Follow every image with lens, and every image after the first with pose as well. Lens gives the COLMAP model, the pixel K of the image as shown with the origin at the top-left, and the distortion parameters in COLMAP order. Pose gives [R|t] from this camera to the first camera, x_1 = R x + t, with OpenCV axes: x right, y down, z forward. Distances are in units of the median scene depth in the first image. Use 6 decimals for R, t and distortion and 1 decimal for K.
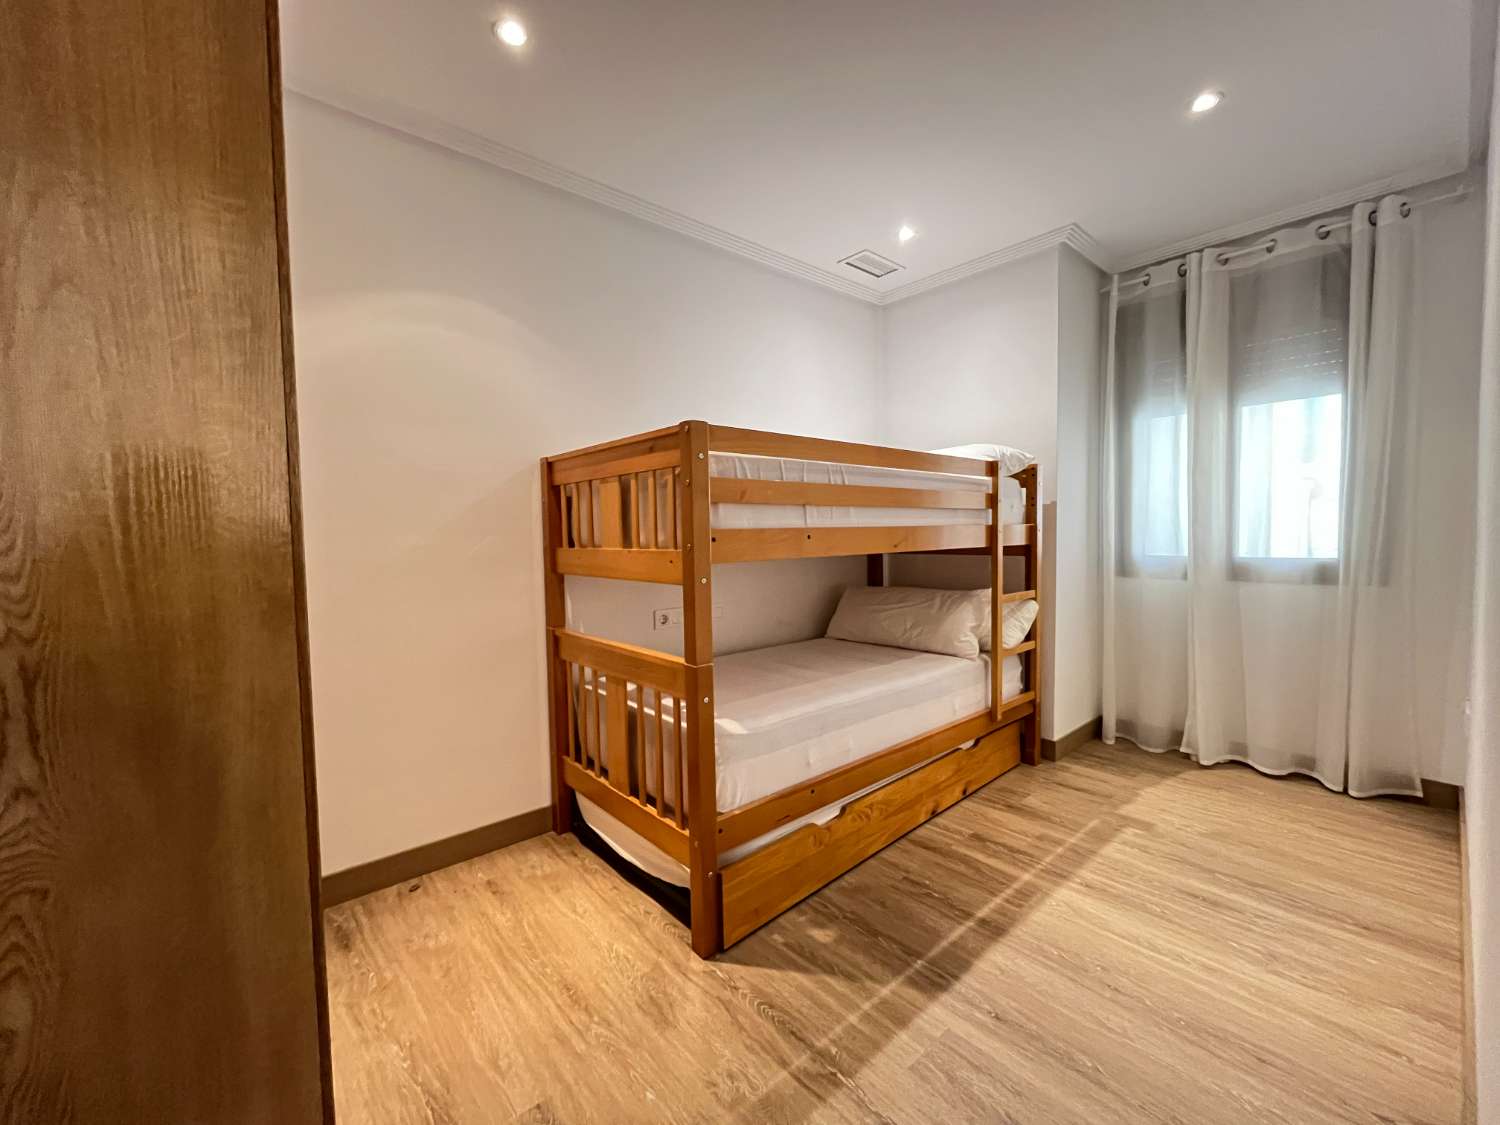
lens RADIAL K [[609.5, 0, 746.3], [0, 609.5, 564.0], [0, 0, 1]] dist [-0.003393, -0.000295]
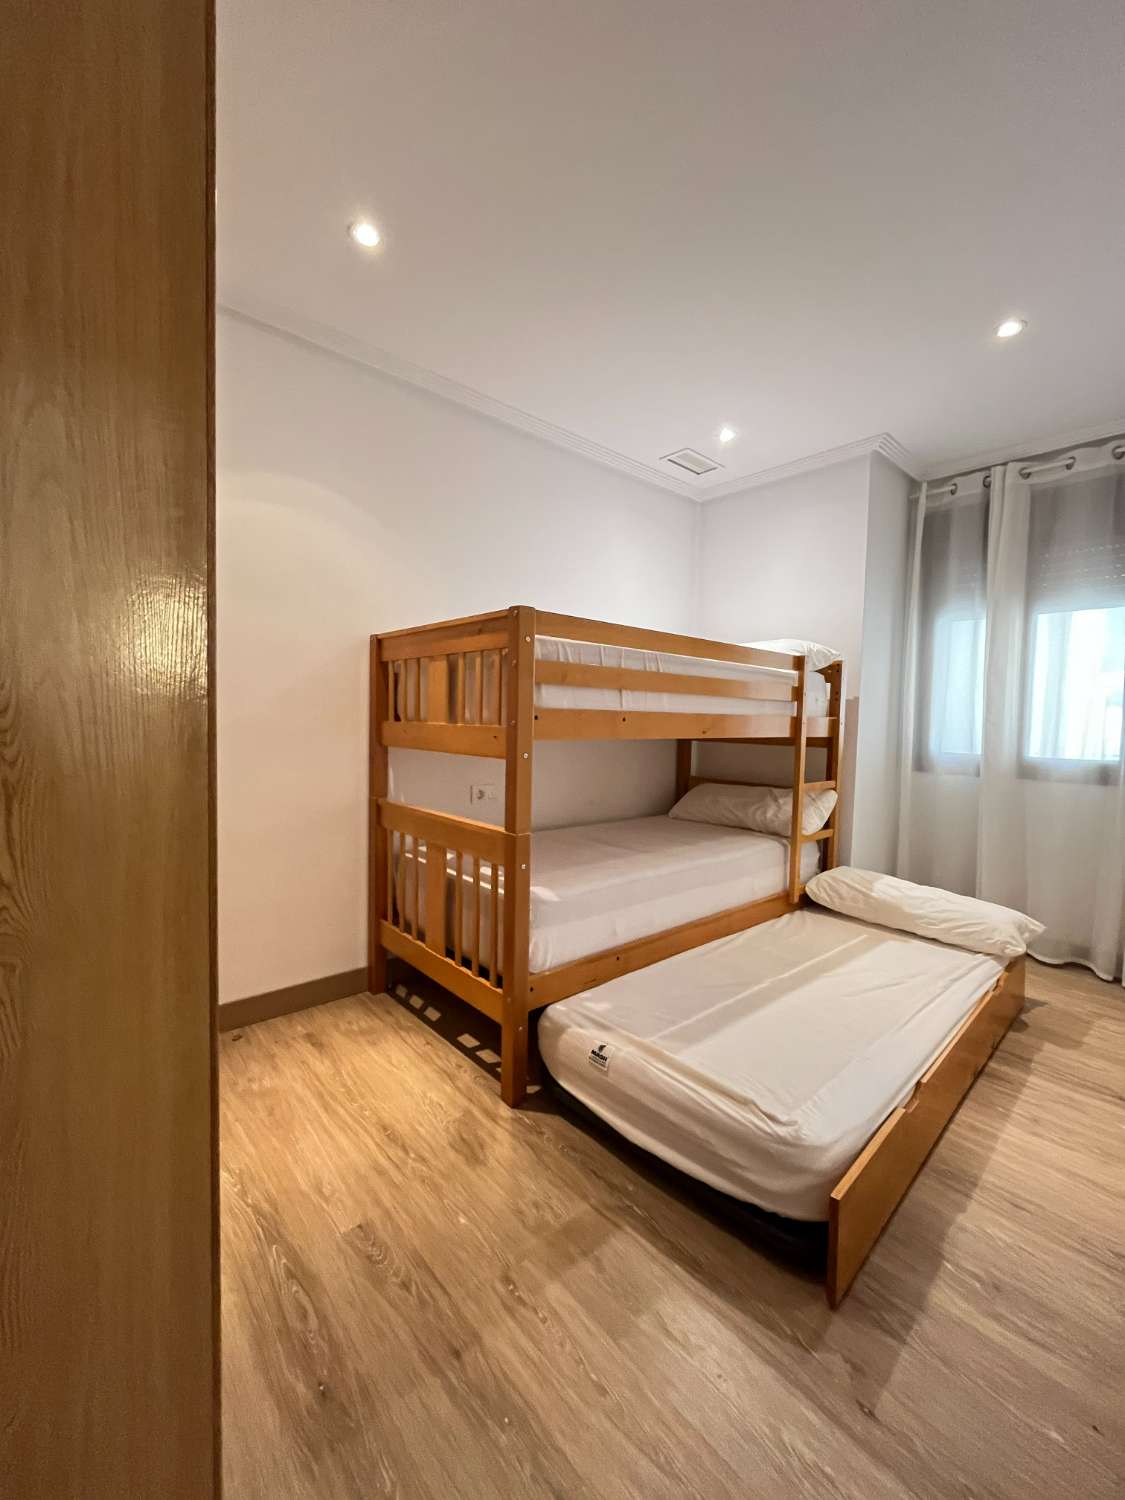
lens RADIAL K [[611.4, 0, 565.0], [0, 611.4, 751.9], [0, 0, 1]] dist [-0.000414, -0.000246]
pose [[0.999066, 0.039336, 0.017885, -0.017022], [-0.039390, 0.999220, 0.002643, 0.013101], [-0.017767, -0.003345, 0.999837, -0.065918]]
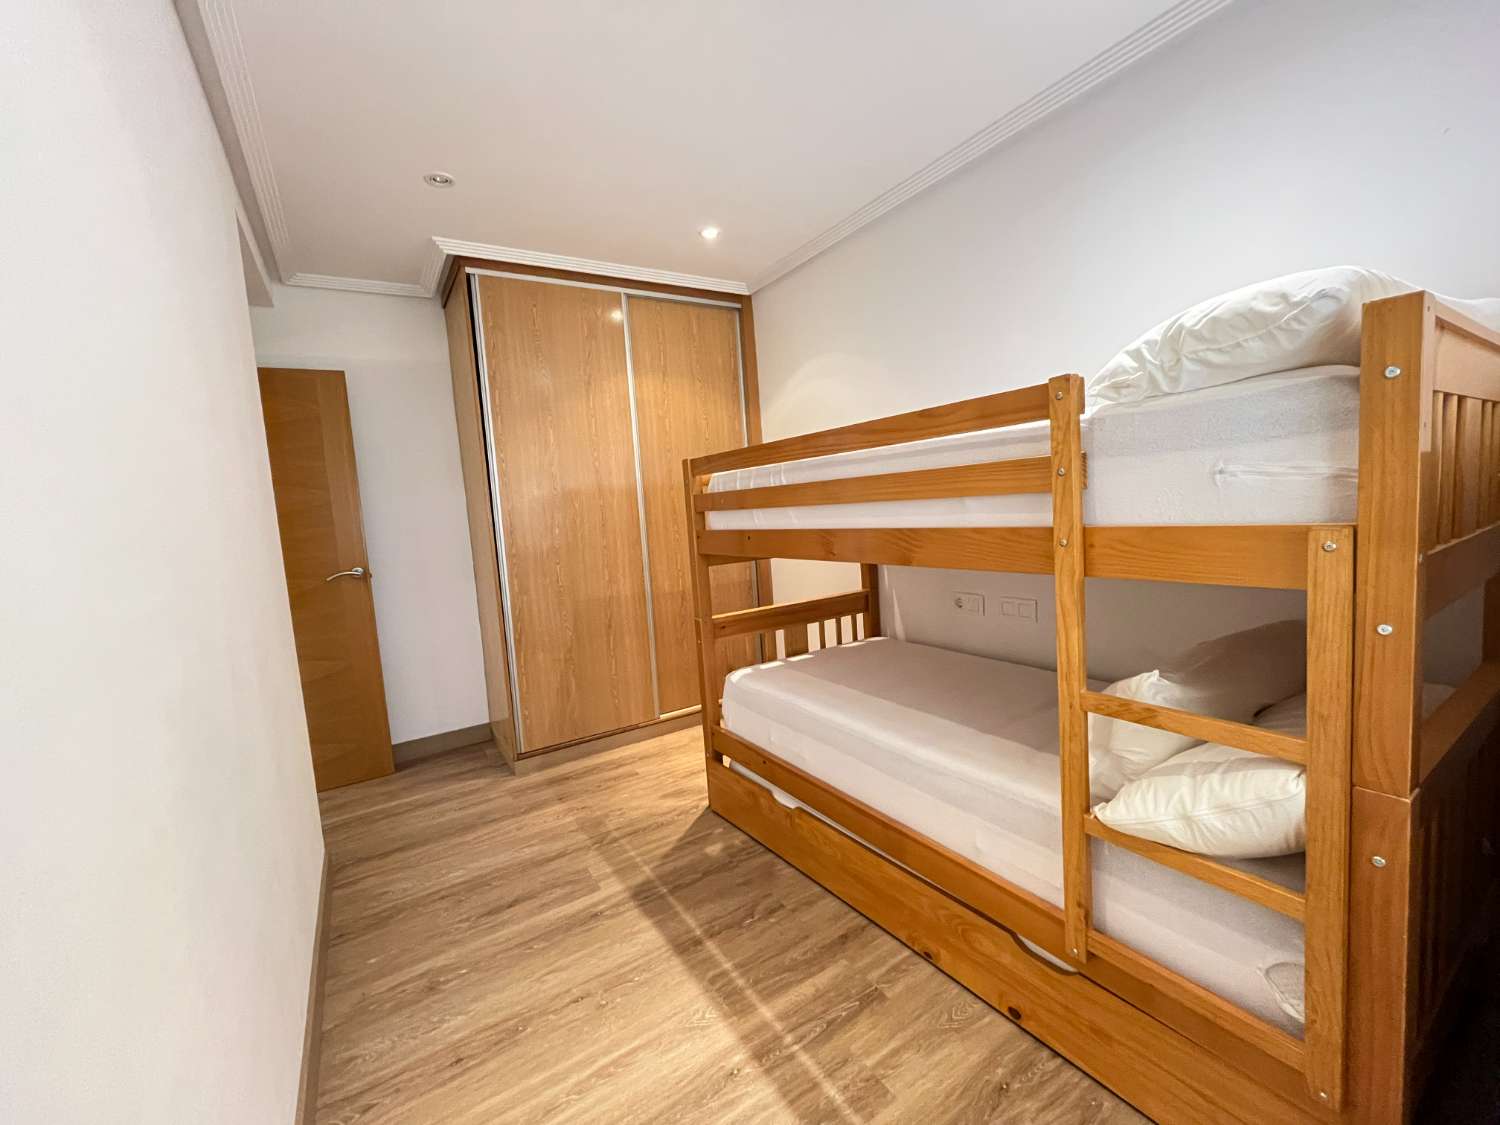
lens RADIAL K [[613.8, 0, 752.1], [0, 613.8, 562.1], [0, 0, 1]] dist [-0.001125, -0.001045]
pose [[-0.137697, 0.117161, -0.983521, 1.185266], [0.021573, 0.993099, 0.115282, -0.126698], [0.990239, -0.005343, -0.139275, 1.135258]]
